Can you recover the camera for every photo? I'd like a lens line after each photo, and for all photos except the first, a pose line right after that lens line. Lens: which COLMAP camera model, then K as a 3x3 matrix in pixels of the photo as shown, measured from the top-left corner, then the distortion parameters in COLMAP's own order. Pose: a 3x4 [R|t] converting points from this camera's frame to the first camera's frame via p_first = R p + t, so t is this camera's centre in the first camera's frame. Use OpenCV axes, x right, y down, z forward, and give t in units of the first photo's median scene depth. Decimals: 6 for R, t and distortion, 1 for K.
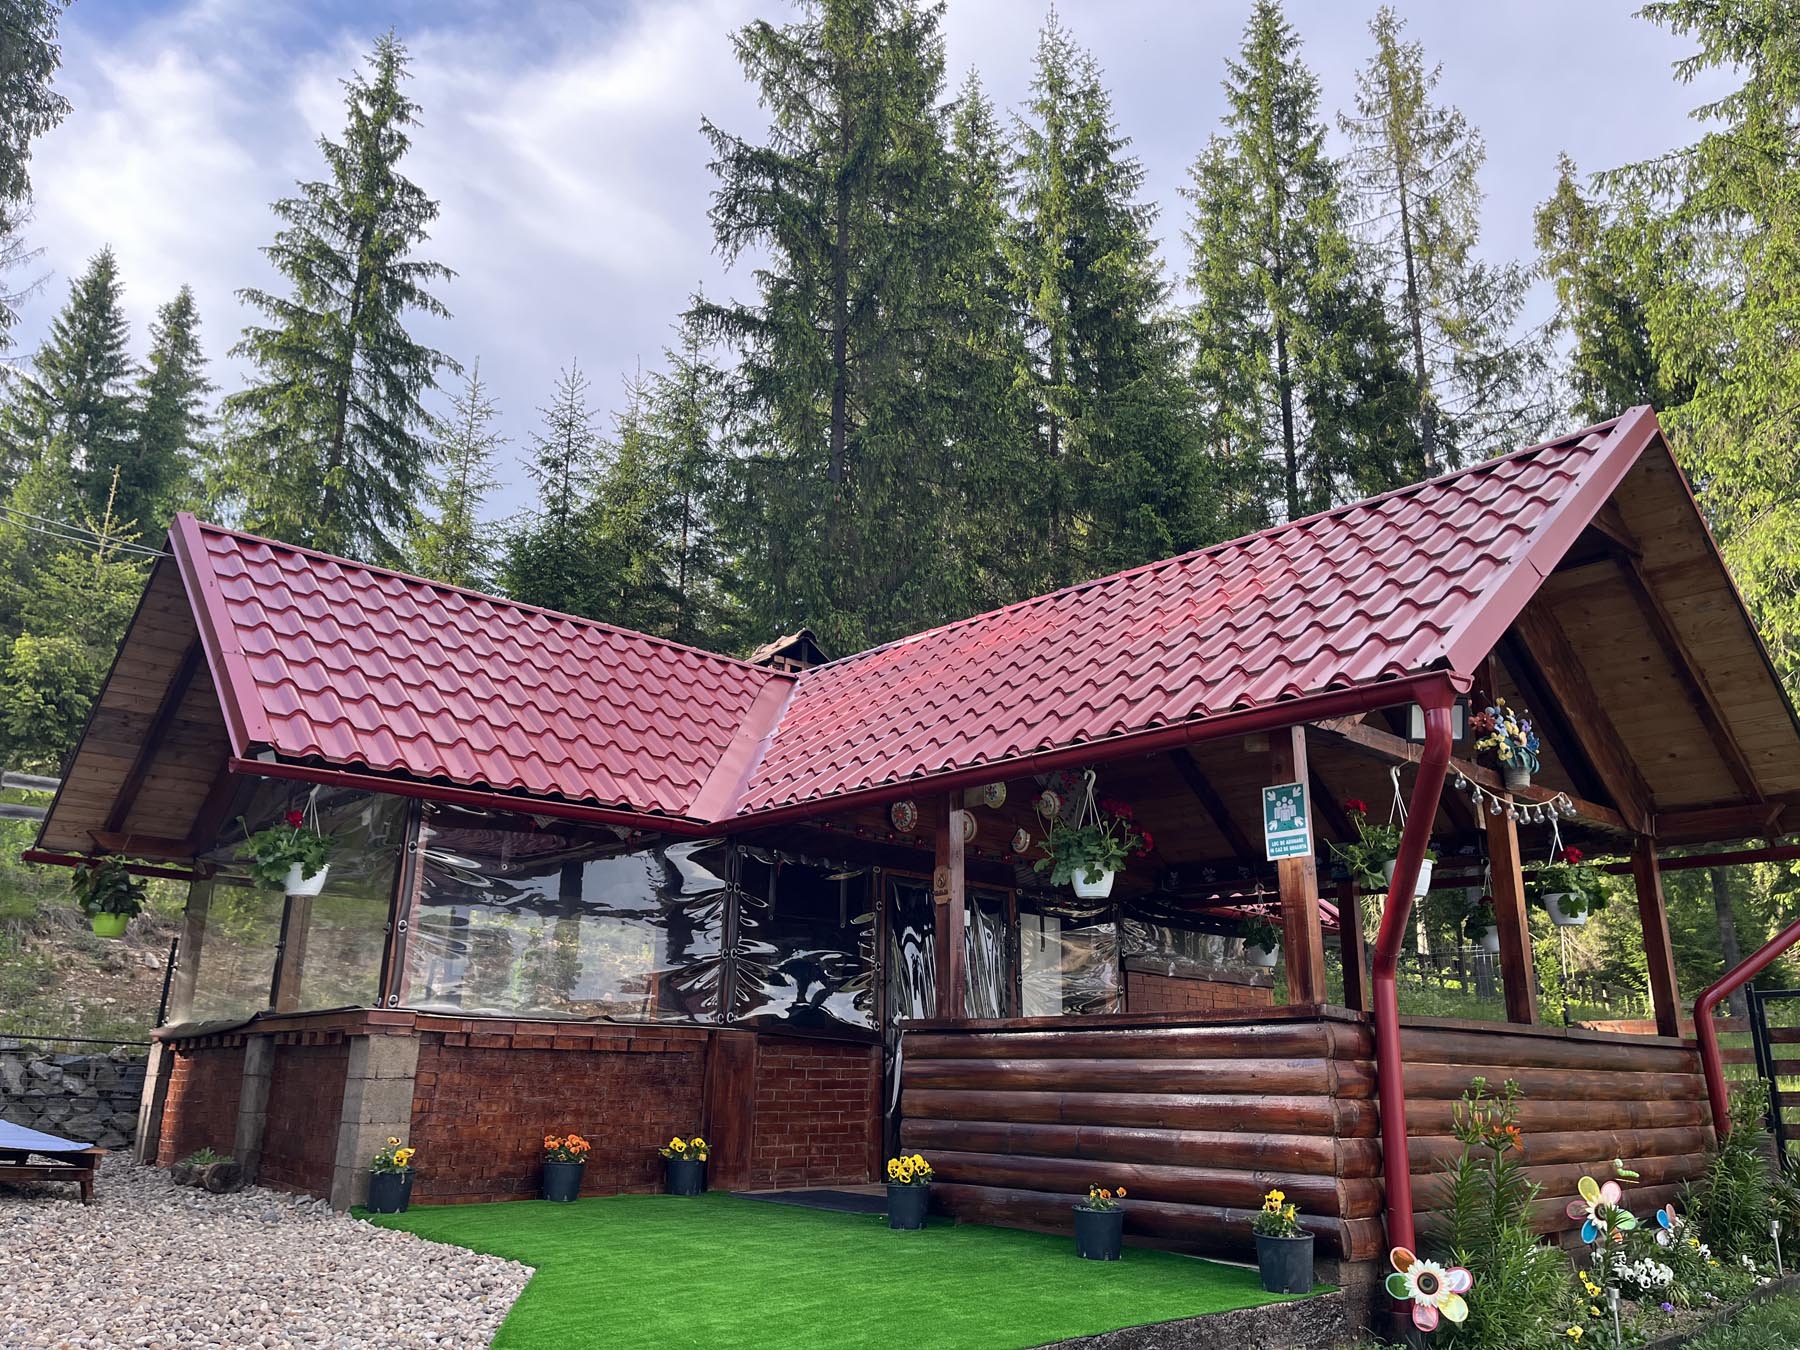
lens RADIAL K [[1384.8, 0, 901.0], [0, 1384.8, 676.2], [0, 0, 1]] dist [0.046877, -0.046038]
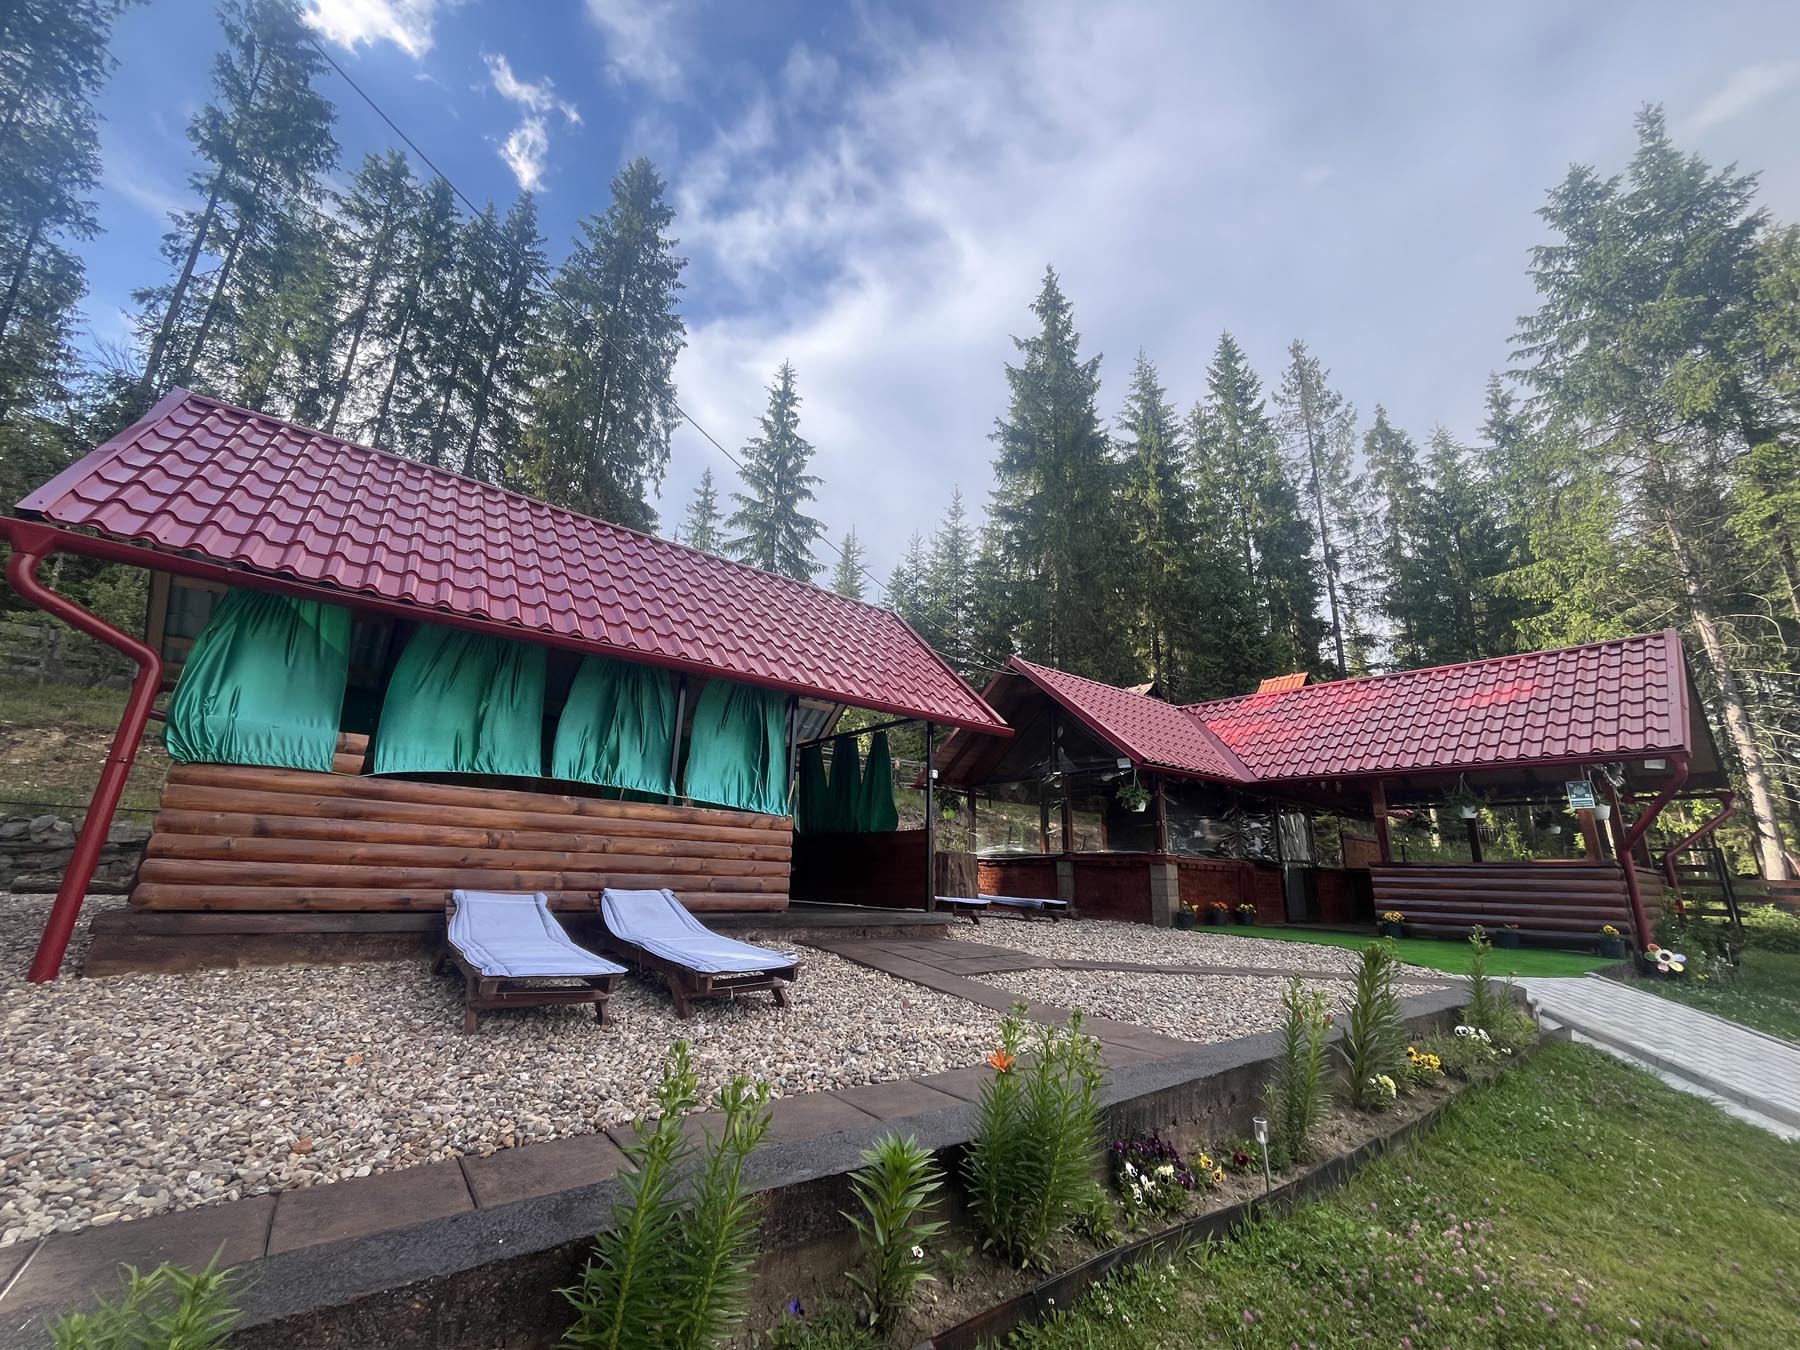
lens RADIAL K [[727.2, 0, 929.4], [0, 727.2, 674.7], [0, 0, 1]] dist [-0.002913, 0.000703]
pose [[0.997752, -0.001760, -0.066992, -0.104004], [0.002435, 0.999947, 0.009995, -0.017174], [0.066971, -0.010136, 0.997703, -0.060052]]
